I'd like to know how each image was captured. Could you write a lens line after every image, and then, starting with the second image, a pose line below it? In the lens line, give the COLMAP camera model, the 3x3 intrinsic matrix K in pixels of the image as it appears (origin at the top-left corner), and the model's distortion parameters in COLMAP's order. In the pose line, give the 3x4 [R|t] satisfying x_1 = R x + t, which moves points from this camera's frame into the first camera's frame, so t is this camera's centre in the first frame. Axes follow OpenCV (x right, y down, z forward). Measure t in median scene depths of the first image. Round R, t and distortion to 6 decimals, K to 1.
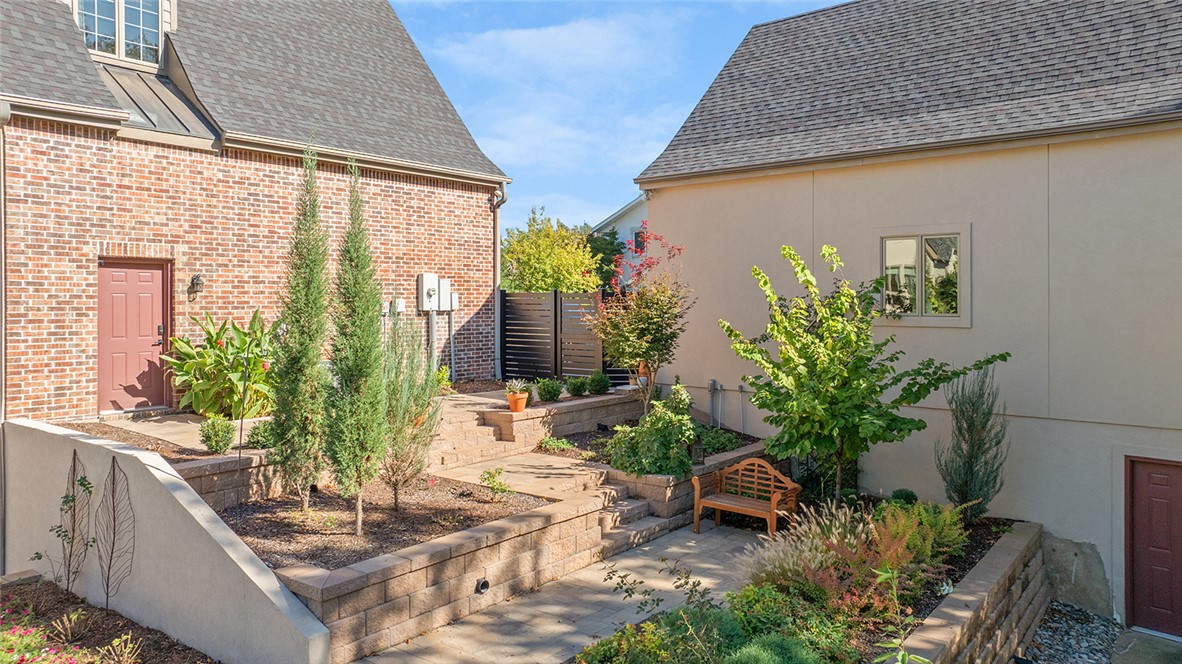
lens RADIAL K [[788.8, 0, 591.0], [0, 788.8, 332.0], [0, 0, 1]] dist [-0.102352, 0.081351]
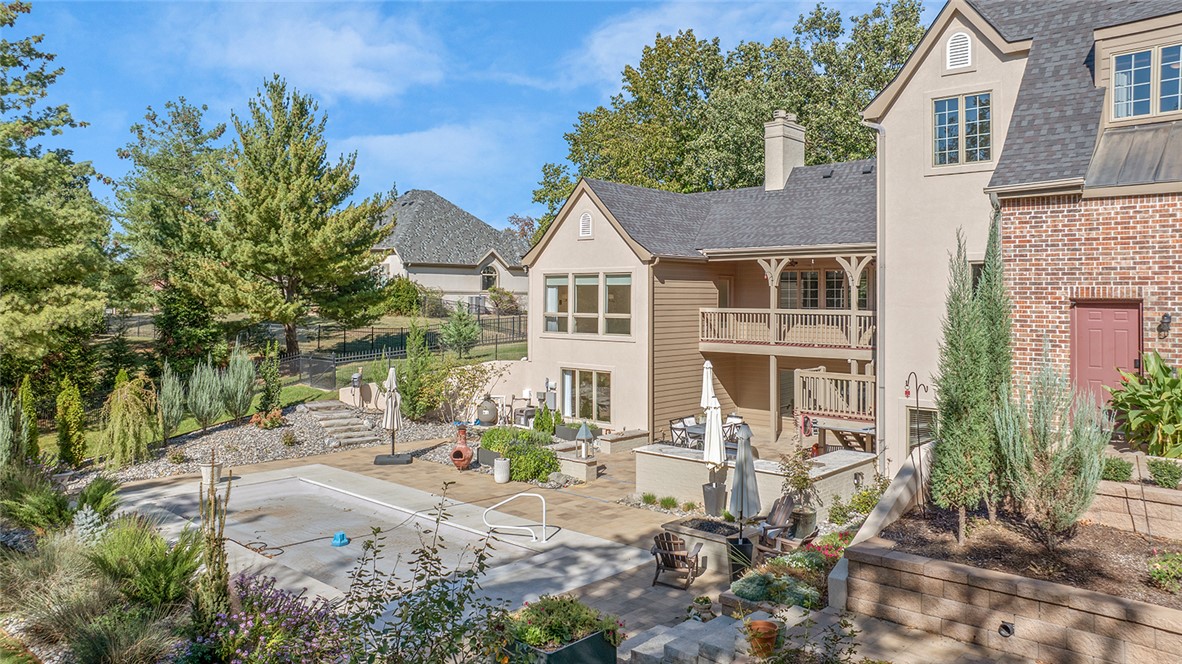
lens RADIAL K [[838.3, 0, 596.0], [0, 838.3, 290.1], [0, 0, 1]] dist [-0.006807, 0.001214]
pose [[-0.057308, -0.006706, -0.998334, 0.710297], [-0.044679, 0.998993, -0.004146, -0.071722], [0.997356, 0.044367, -0.057550, 0.317514]]
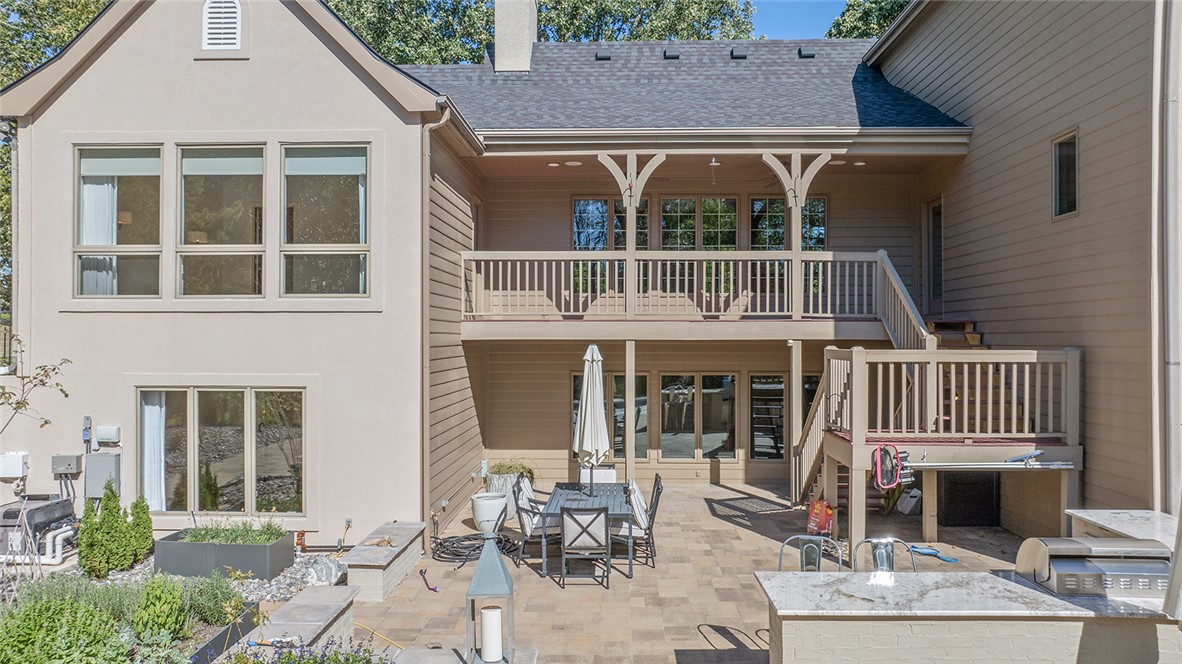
lens RADIAL K [[836.6, 0, 594.2], [0, 836.6, 330.8], [0, 0, 1]] dist [-0.007968, 0.004042]
pose [[0.604185, -0.003915, -0.796834, -0.783989], [-0.034425, 0.998926, -0.031010, 0.111497], [0.796100, 0.046167, 0.603402, -0.107923]]
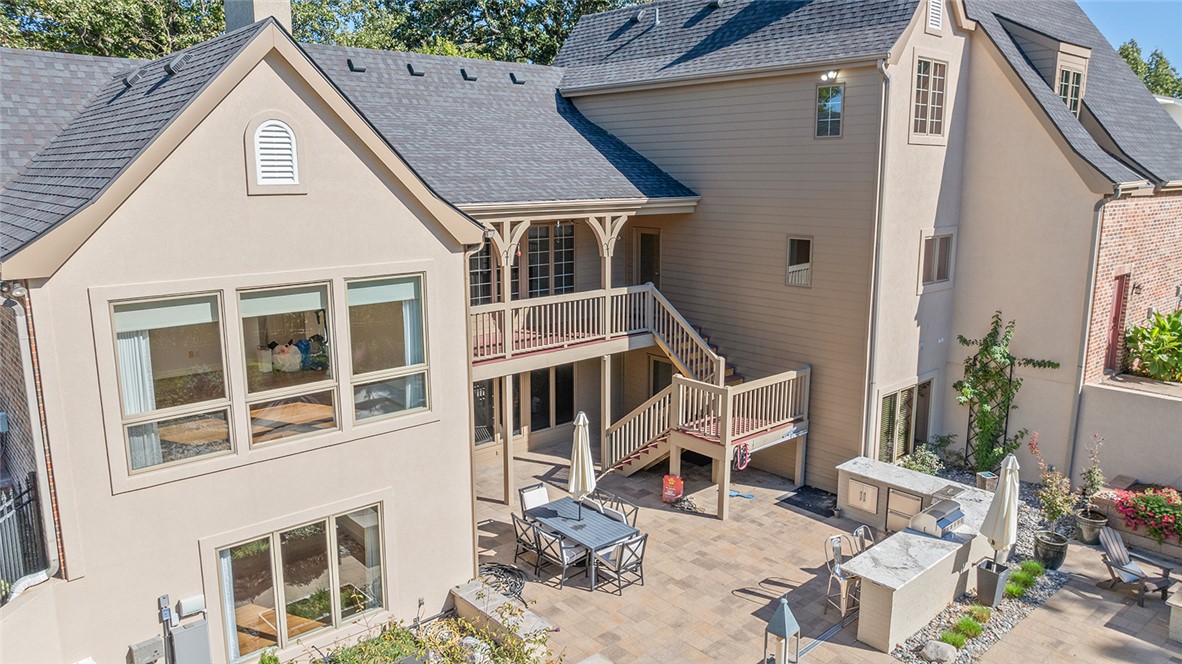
lens RADIAL K [[836.6, 0, 594.2], [0, 836.6, 330.8], [0, 0, 1]] dist [-0.007968, 0.004042]
pose [[0.986959, 0.031494, -0.157860, -1.359979], [-0.007365, 0.988481, 0.151164, -0.229344], [0.160802, -0.148031, 0.975822, -0.769471]]
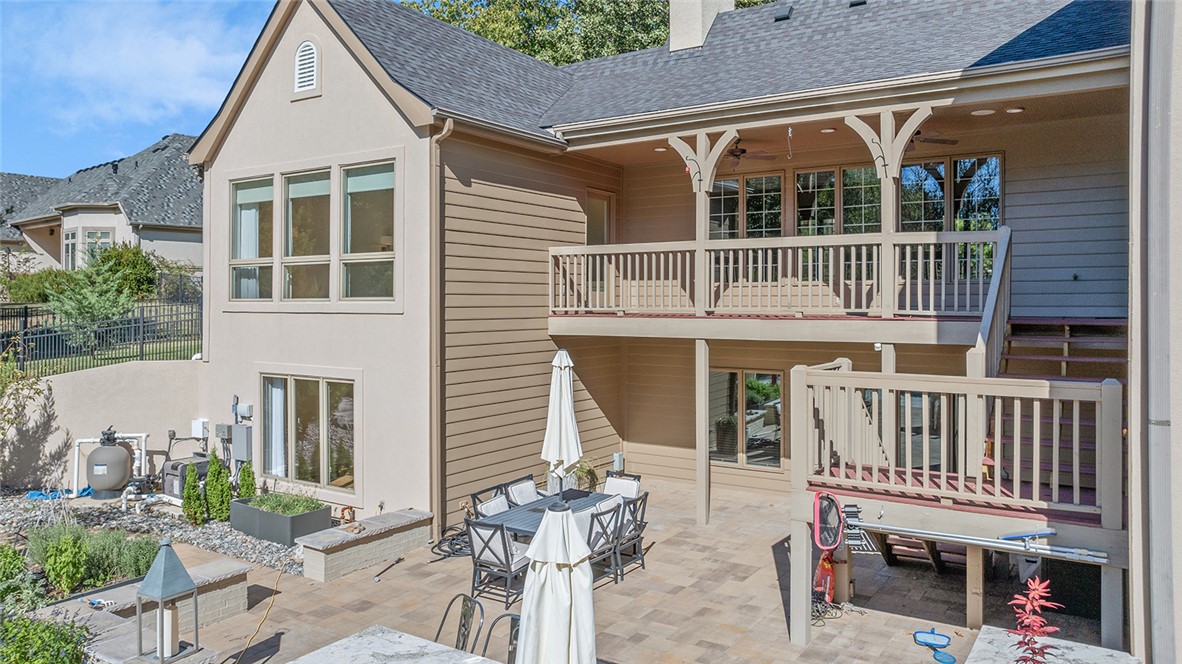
lens RADIAL K [[835.9, 0, 597.3], [0, 835.9, 302.7], [0, 0, 1]] dist [-0.010872, -0.000985]
pose [[0.097941, 0.002579, -0.995189, -0.630830], [-0.040941, 0.999161, -0.001440, 0.042466], [0.994350, 0.040885, 0.097964, 0.442865]]
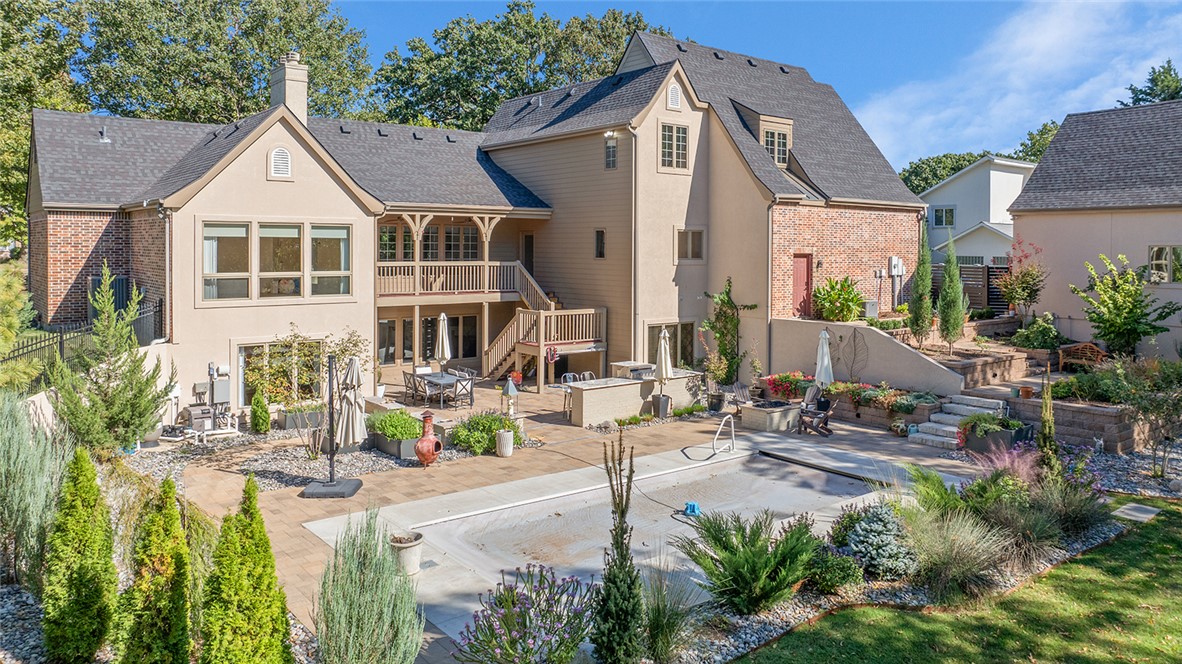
lens RADIAL K [[860.4, 0, 587.4], [0, 860.4, 253.7], [0, 0, 1]] dist [-0.006768, -0.000947]
pose [[0.974012, 0.009951, -0.226277, -0.643440], [-0.016958, 0.999434, -0.029042, -0.006558], [0.225860, 0.032124, 0.973630, -1.775827]]
